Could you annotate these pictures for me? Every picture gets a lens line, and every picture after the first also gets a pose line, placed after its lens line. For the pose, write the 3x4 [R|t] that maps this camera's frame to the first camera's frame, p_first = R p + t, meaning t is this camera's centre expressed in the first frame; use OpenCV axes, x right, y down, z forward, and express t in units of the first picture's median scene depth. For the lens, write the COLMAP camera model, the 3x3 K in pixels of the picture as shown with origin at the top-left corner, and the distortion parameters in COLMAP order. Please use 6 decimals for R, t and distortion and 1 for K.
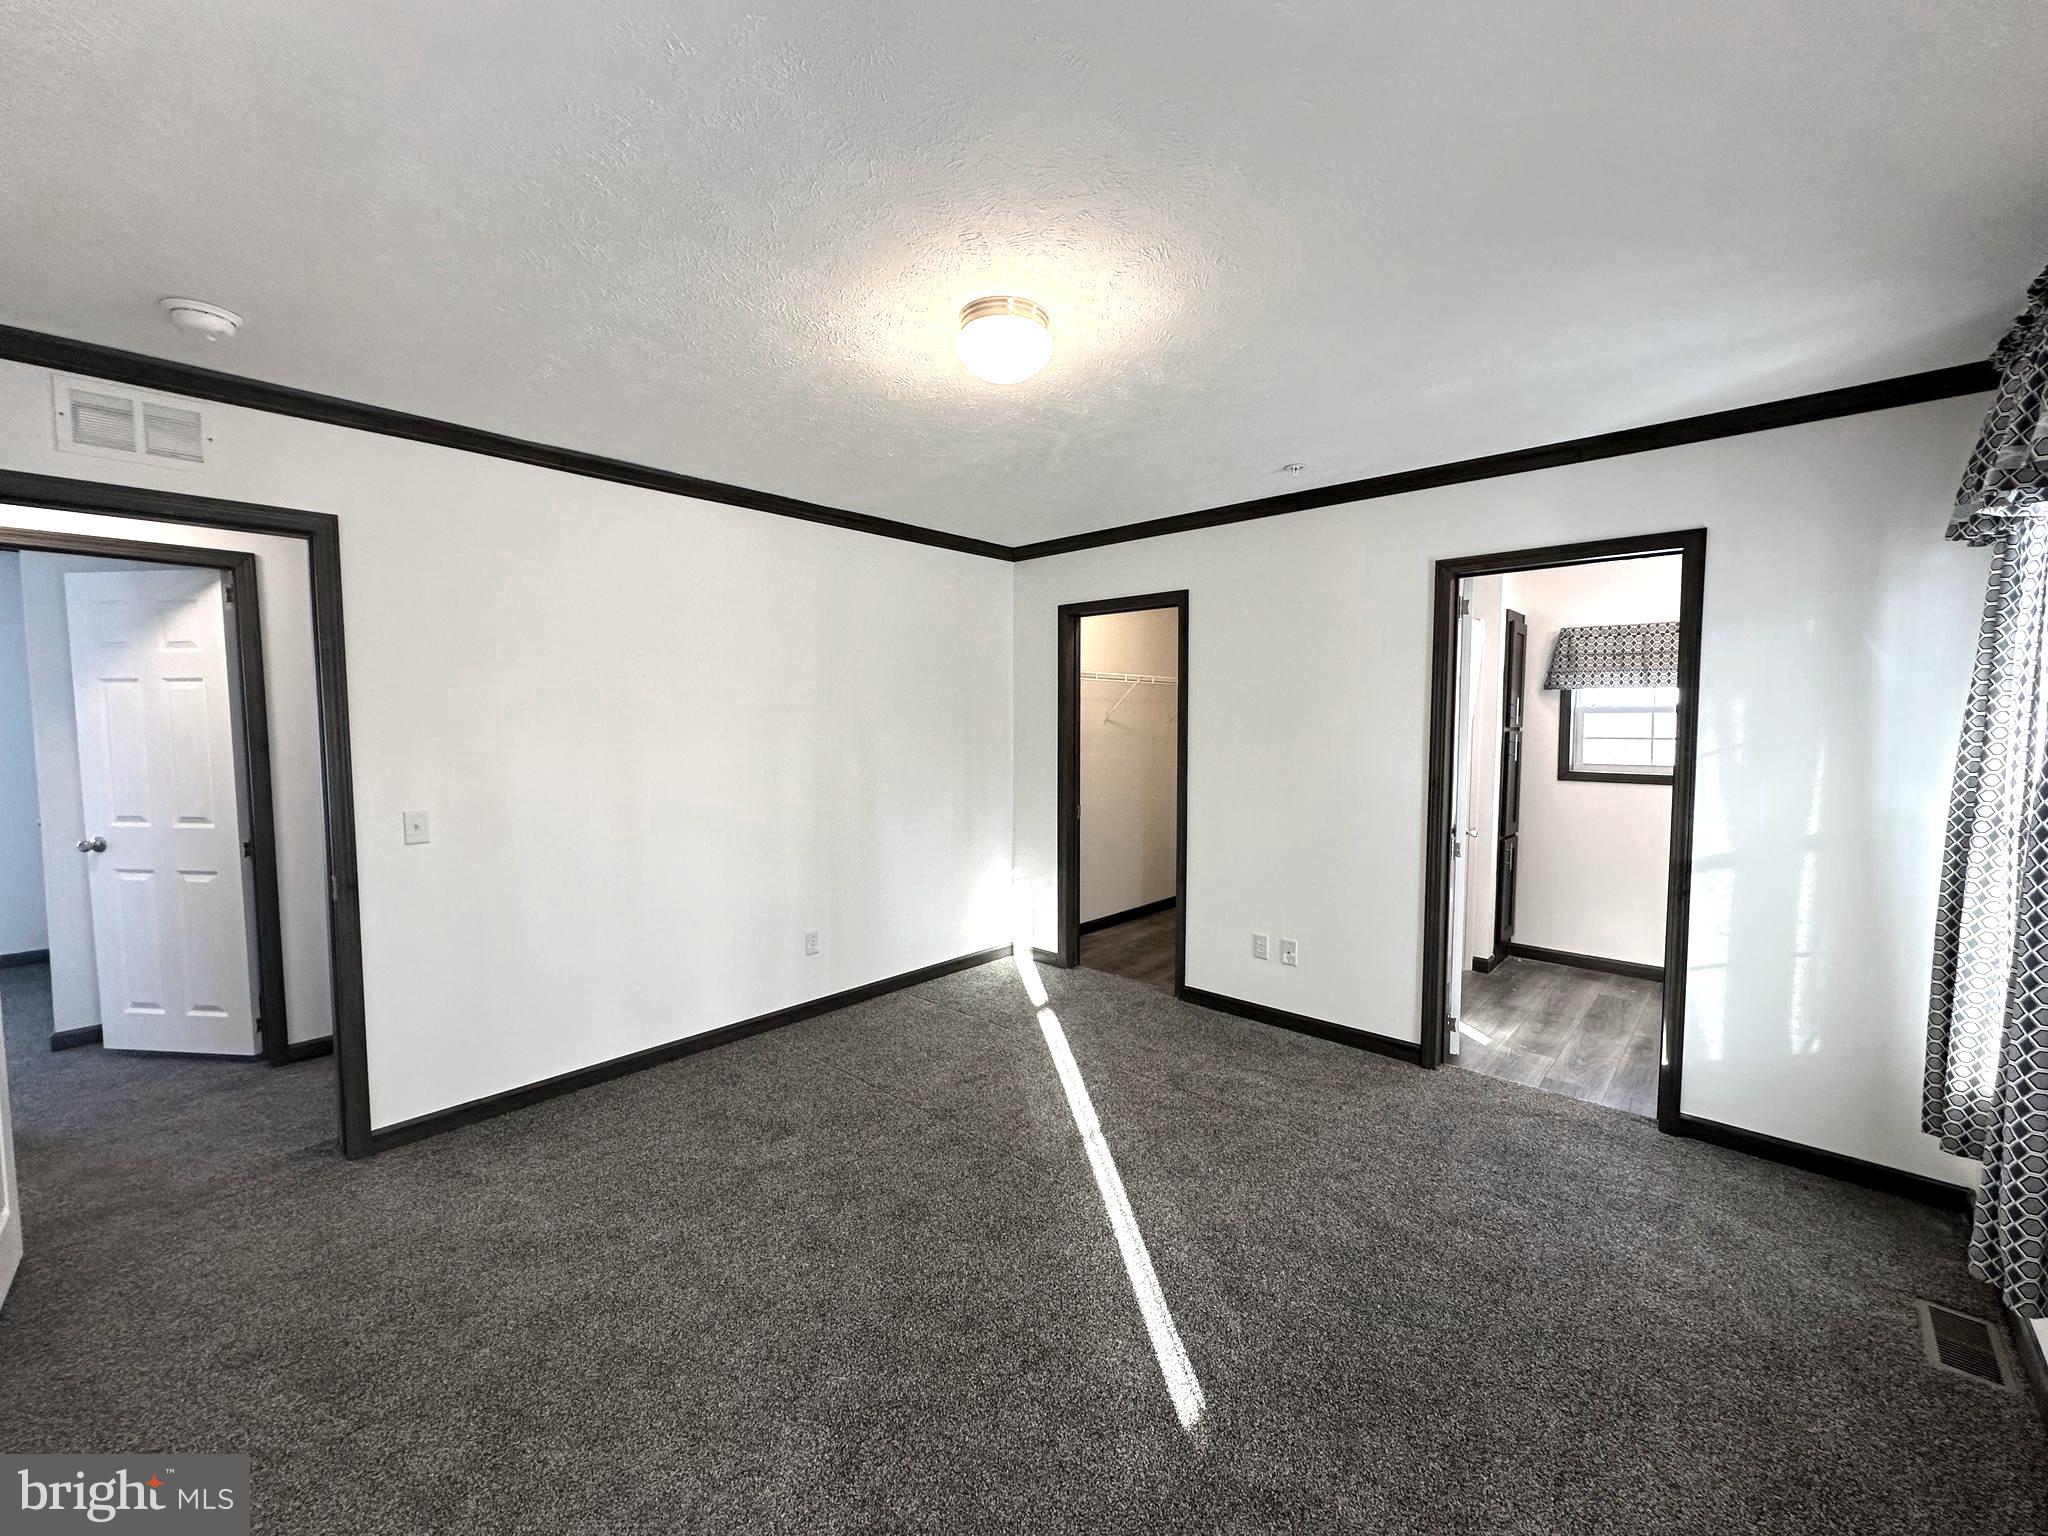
lens RADIAL K [[830.4, 0, 1024.4], [0, 830.4, 774.7], [0, 0, 1]] dist [0.002912, -0.000183]
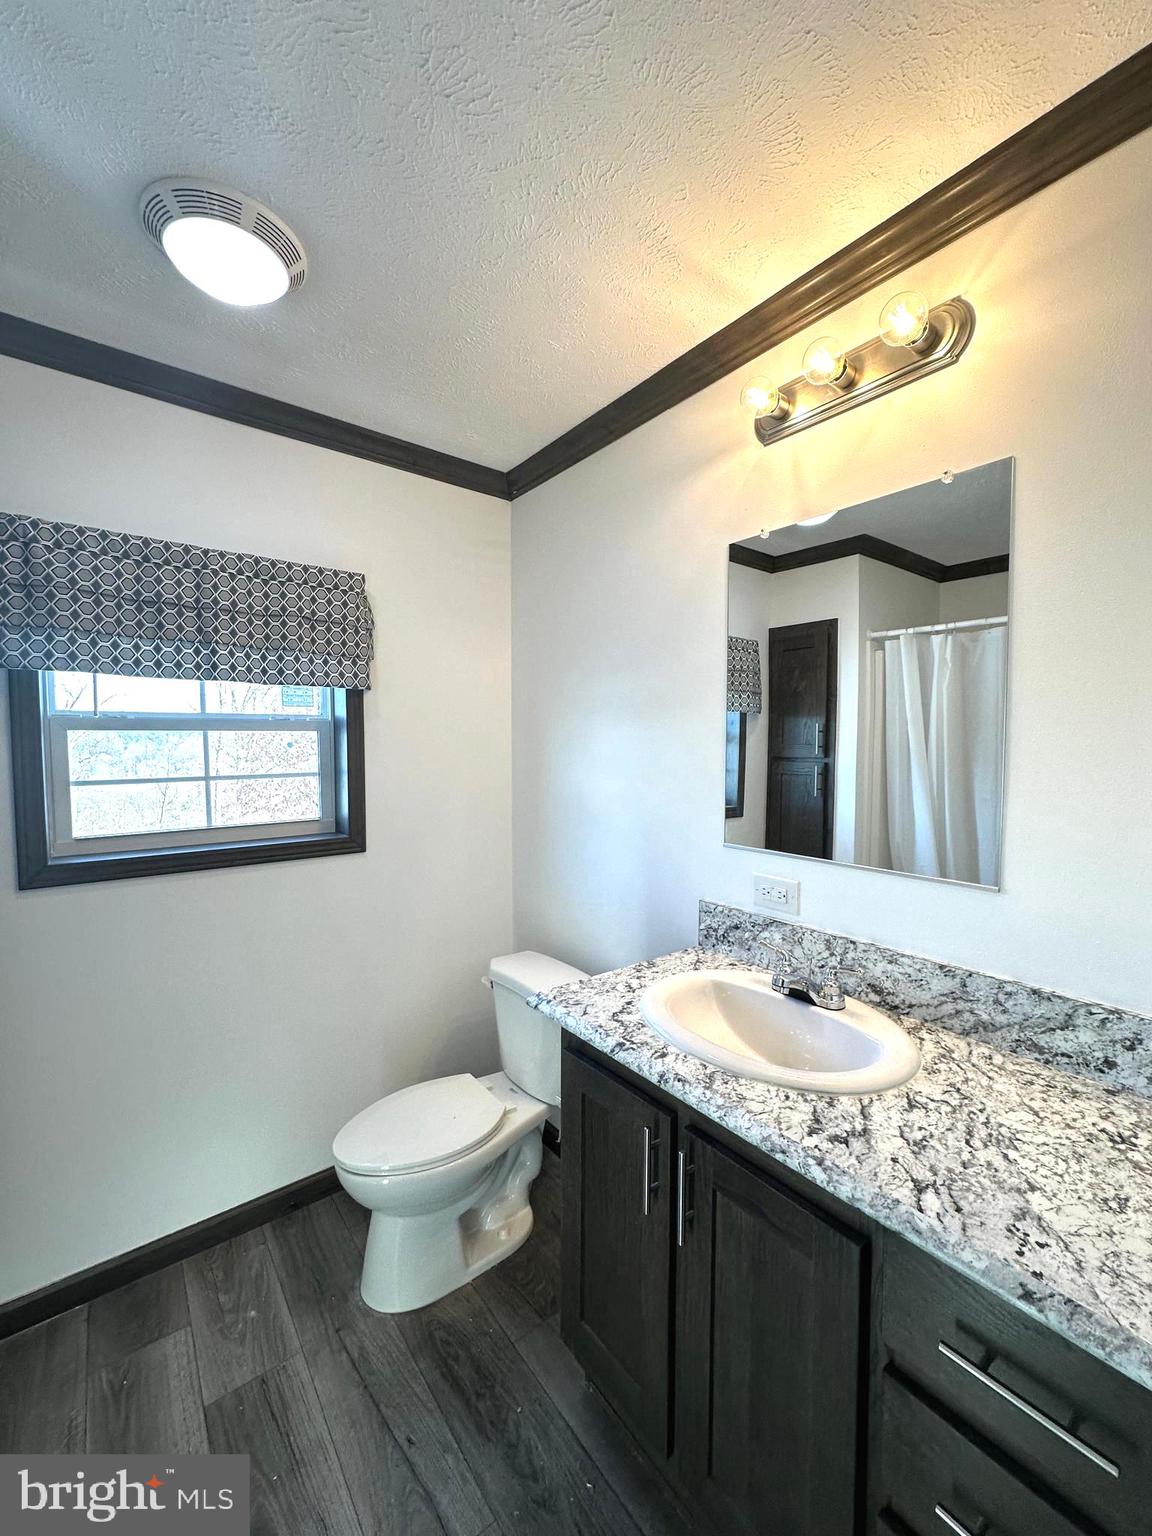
lens RADIAL K [[622.8, 0, 575.7], [0, 622.8, 760.7], [0, 0, 1]] dist [0.002912, -0.000183]
pose [[0.130671, -0.039155, 0.990652, 0.397172], [0.060505, 0.997672, 0.031452, -0.053141], [-0.989578, 0.055829, 0.132736, 0.722070]]
